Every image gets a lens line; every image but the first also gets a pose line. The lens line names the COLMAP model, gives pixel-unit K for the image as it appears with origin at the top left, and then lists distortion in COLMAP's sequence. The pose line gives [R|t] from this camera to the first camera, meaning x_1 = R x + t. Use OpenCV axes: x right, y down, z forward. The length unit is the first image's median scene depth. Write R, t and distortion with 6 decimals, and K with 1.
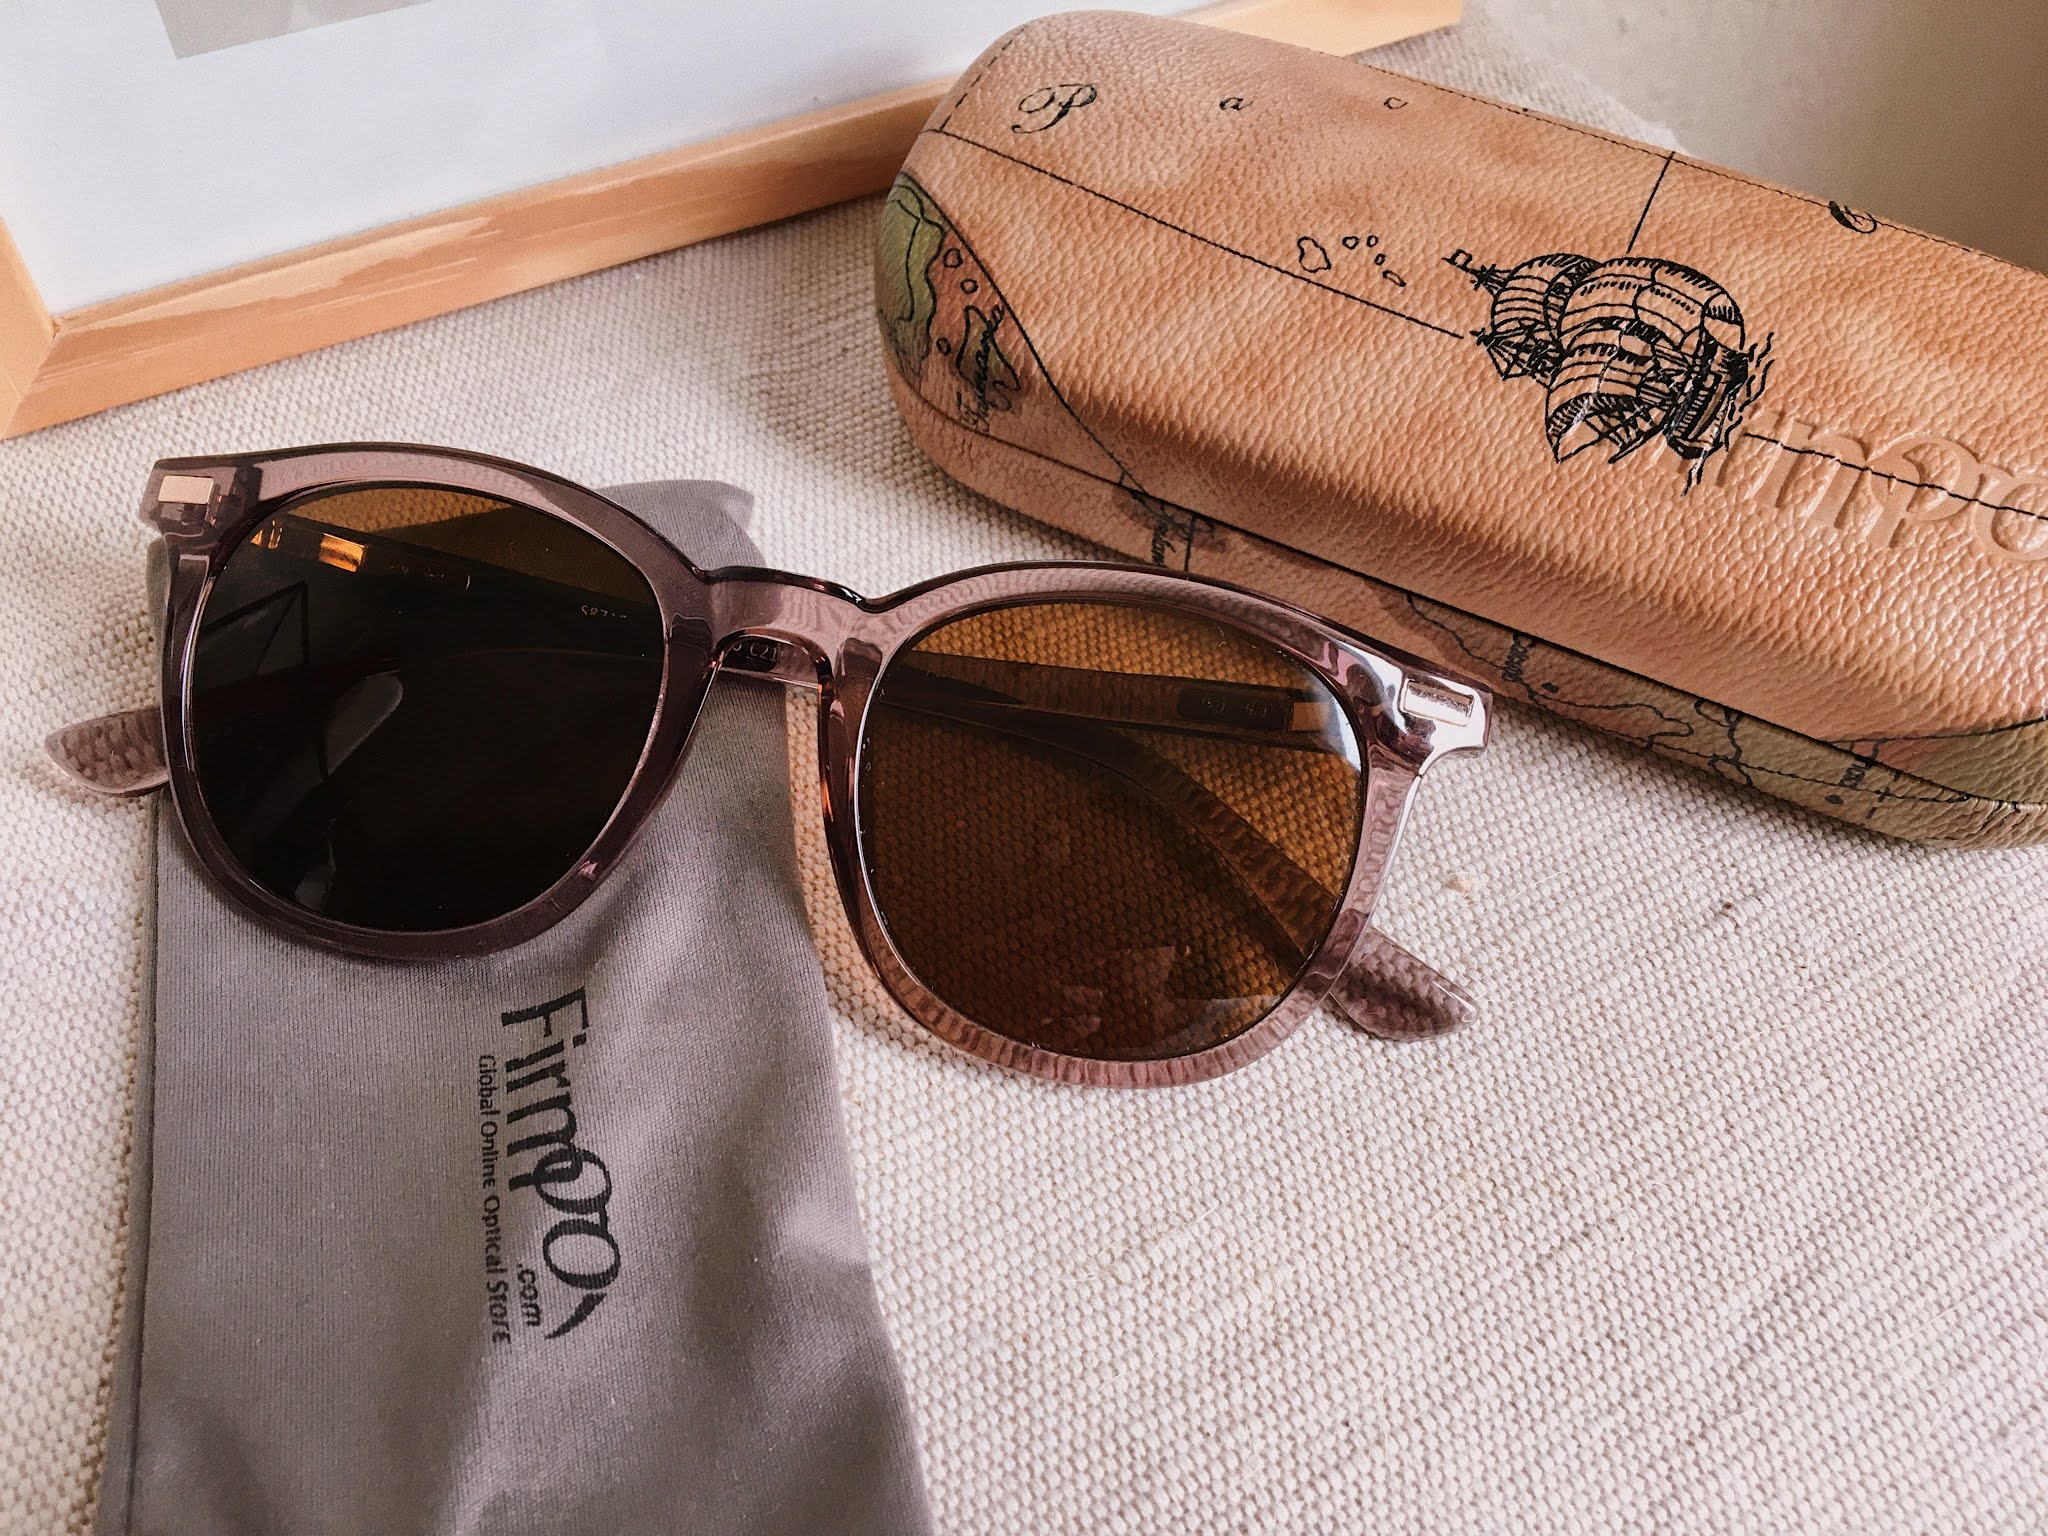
lens RADIAL K [[1686.1, 0, 1064.2], [0, 1686.1, 805.4], [0, 0, 1]] dist [0.060281, -0.131459]
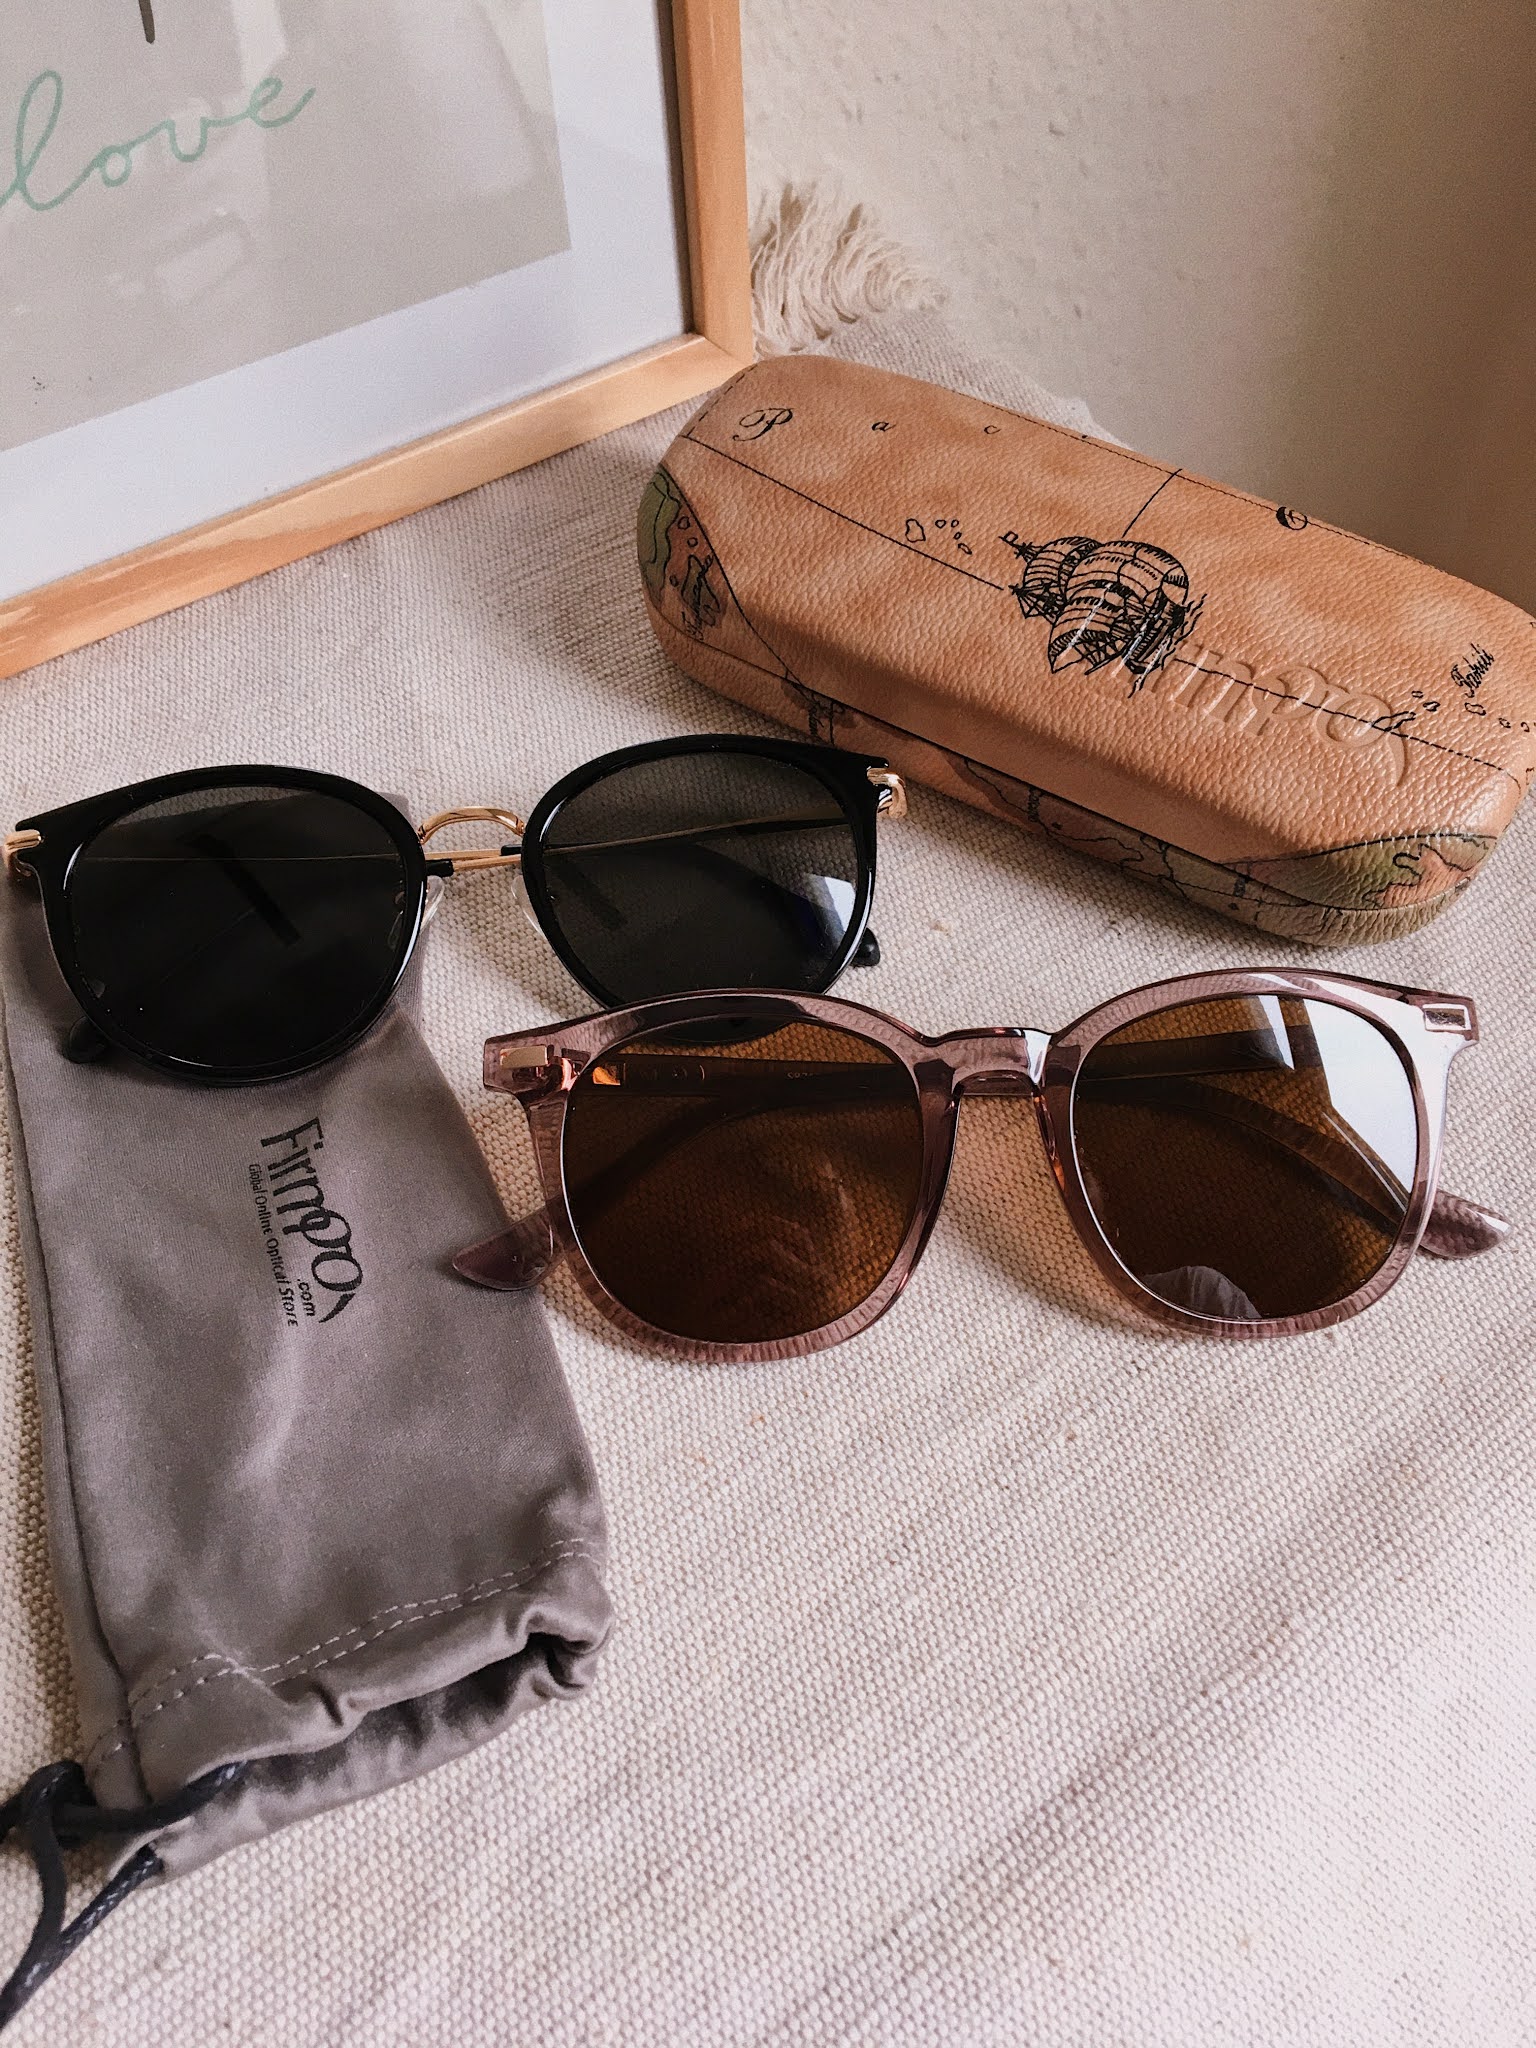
lens RADIAL K [[1686.1, 0, 840.9], [0, 1686.1, 1075.4], [0, 0, 1]] dist [0.060281, -0.131459]
pose [[0.996090, 0.060385, -0.064478, 0.217964], [-0.060025, 0.998169, 0.007509, 0.161242], [0.064813, -0.003609, 0.997891, -0.542440]]
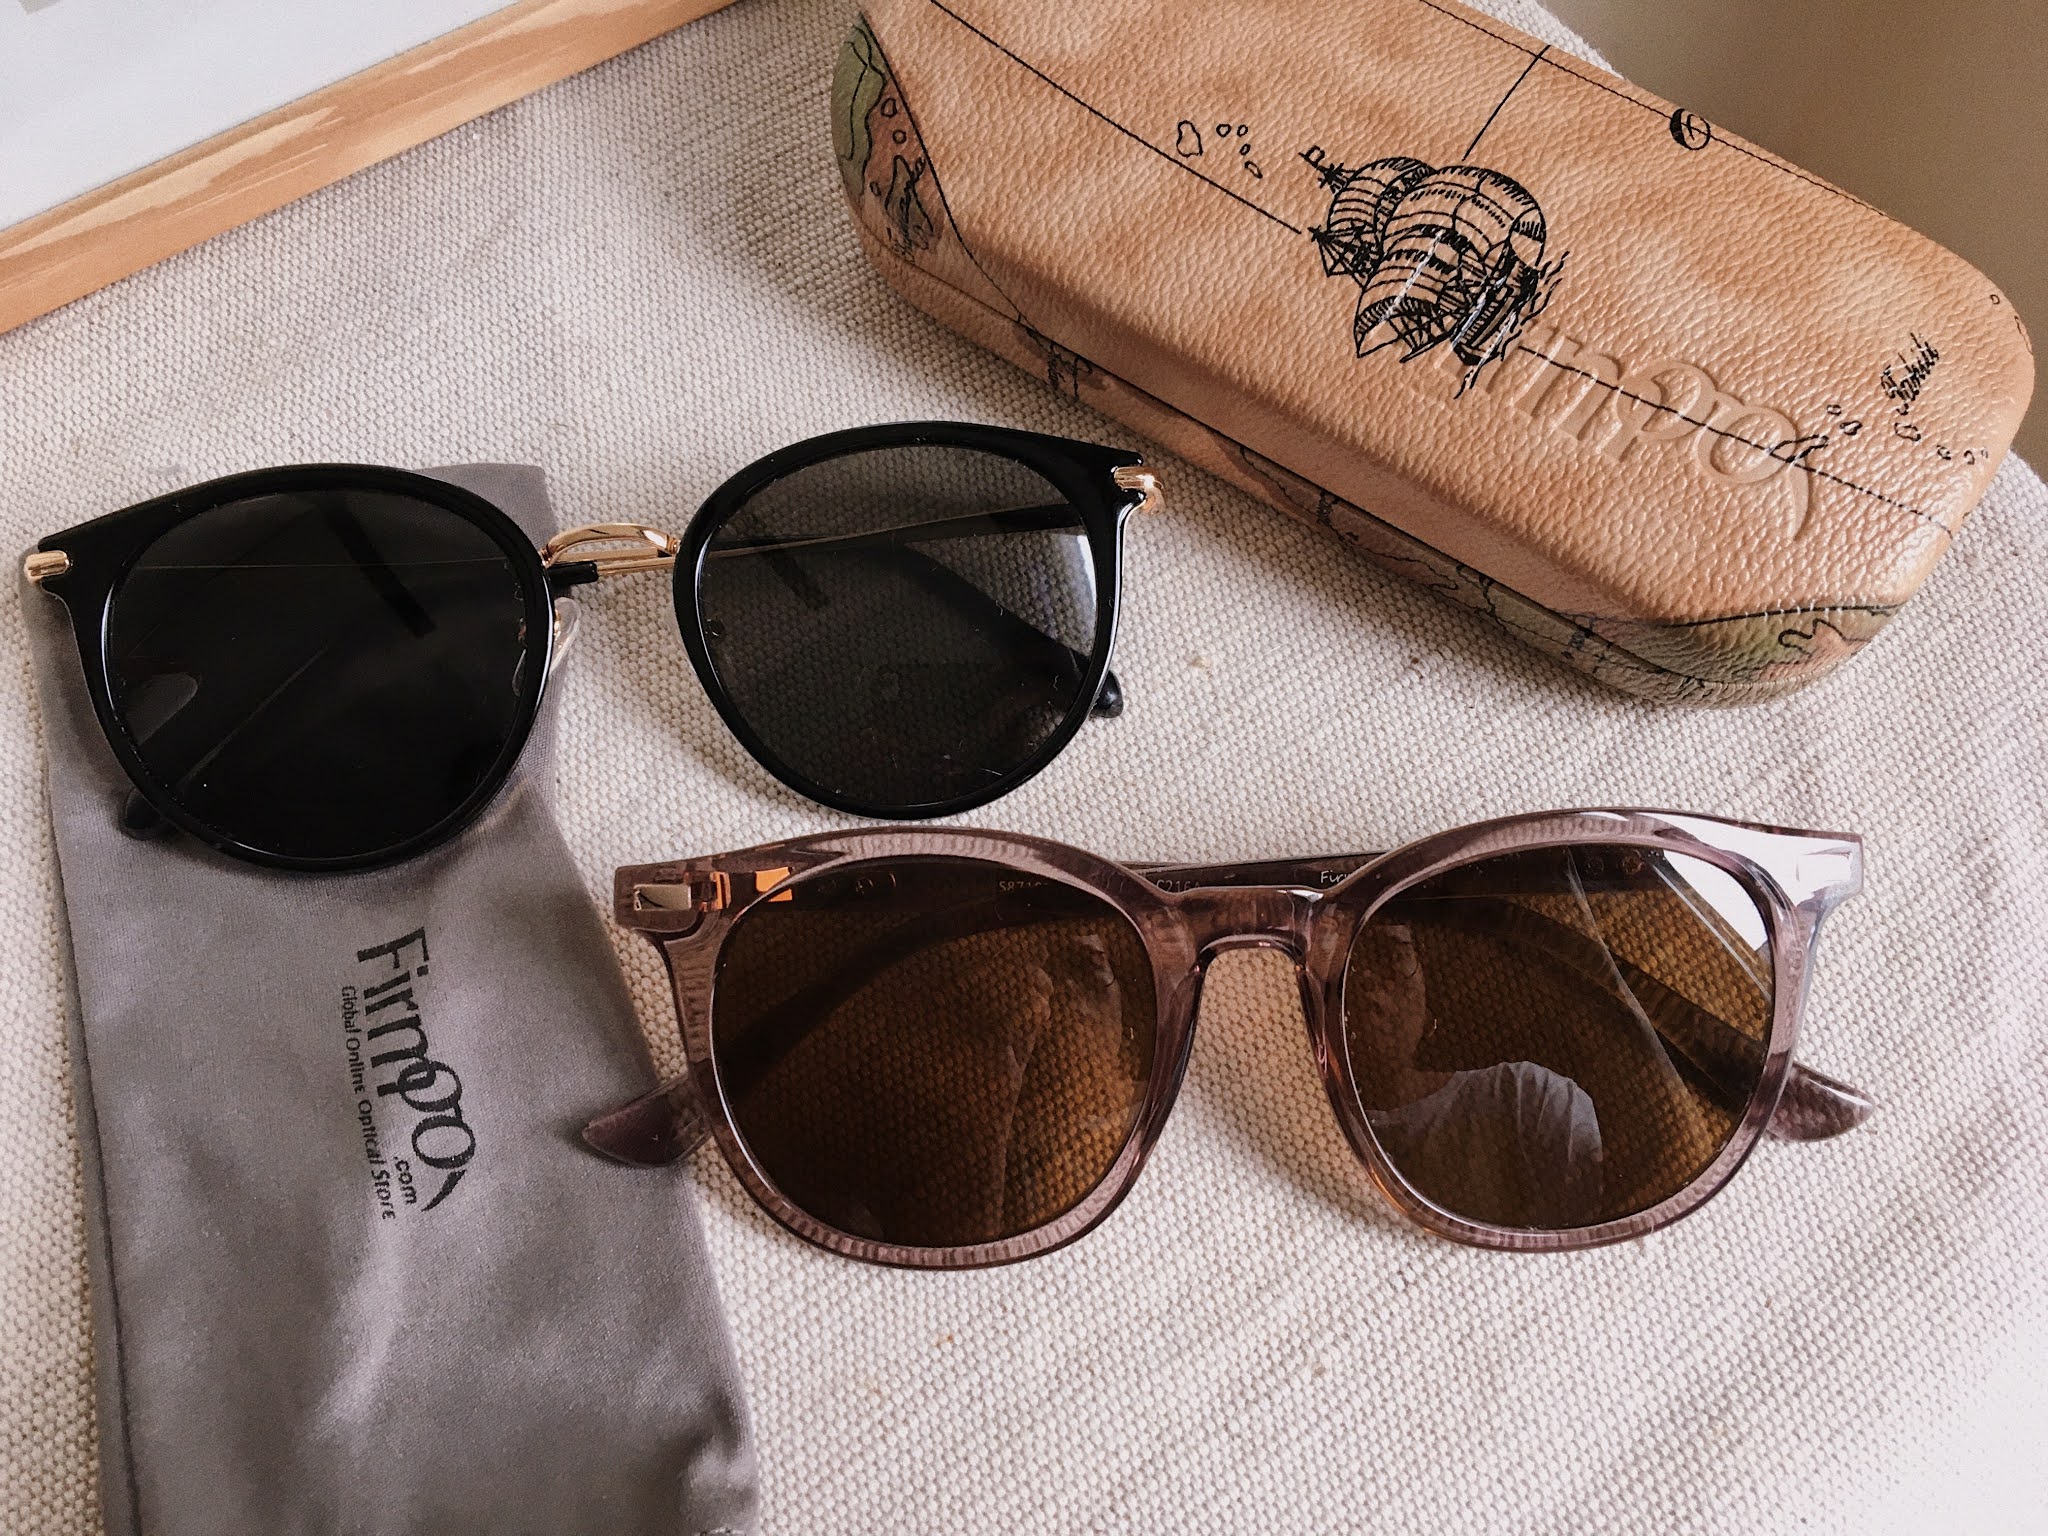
lens RADIAL K [[1686.1, 0, 1087.8], [0, 1686.1, 788.4], [0, 0, 1]] dist [0.060281, -0.131459]
pose [[0.991774, 0.107143, -0.070036, 0.215977], [-0.089008, 0.970467, 0.224213, -0.156113], [0.091991, -0.216135, 0.972020, -0.230930]]
